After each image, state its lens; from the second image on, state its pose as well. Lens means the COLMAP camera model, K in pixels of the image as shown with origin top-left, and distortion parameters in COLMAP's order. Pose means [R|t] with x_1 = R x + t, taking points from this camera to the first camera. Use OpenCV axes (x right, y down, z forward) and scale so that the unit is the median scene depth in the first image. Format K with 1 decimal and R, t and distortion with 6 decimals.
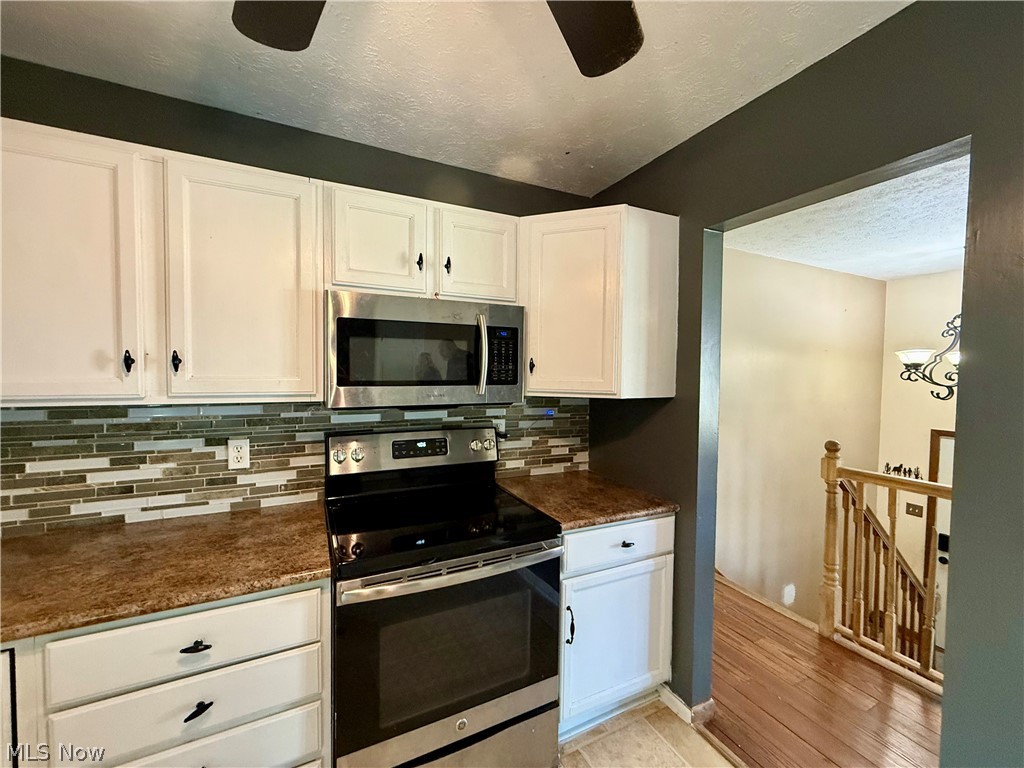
lens RADIAL K [[408.1, 0, 508.7], [0, 408.1, 383.8], [0, 0, 1]] dist [-0.000613, 0.000104]
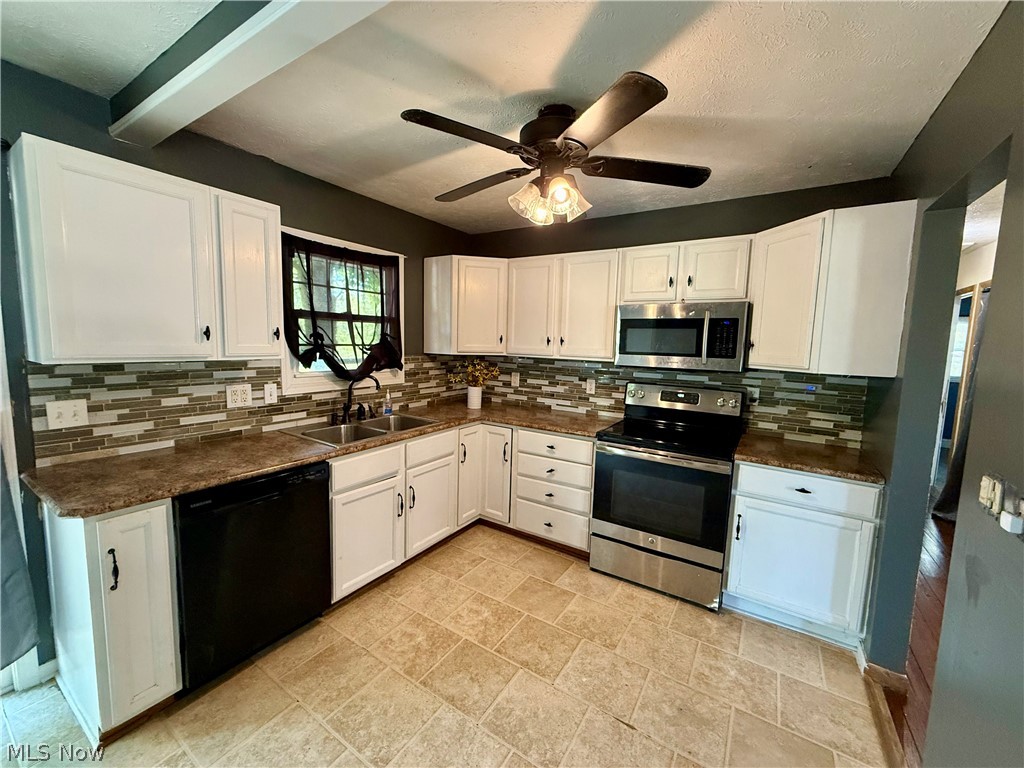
lens RADIAL K [[408.1, 0, 508.7], [0, 408.1, 383.8], [0, 0, 1]] dist [-0.000613, 0.000104]
pose [[0.518464, 0.092473, -0.850085, 0.866652], [-0.052436, 0.995703, 0.076332, 0.022928], [0.853490, 0.005000, 0.521085, -0.420669]]
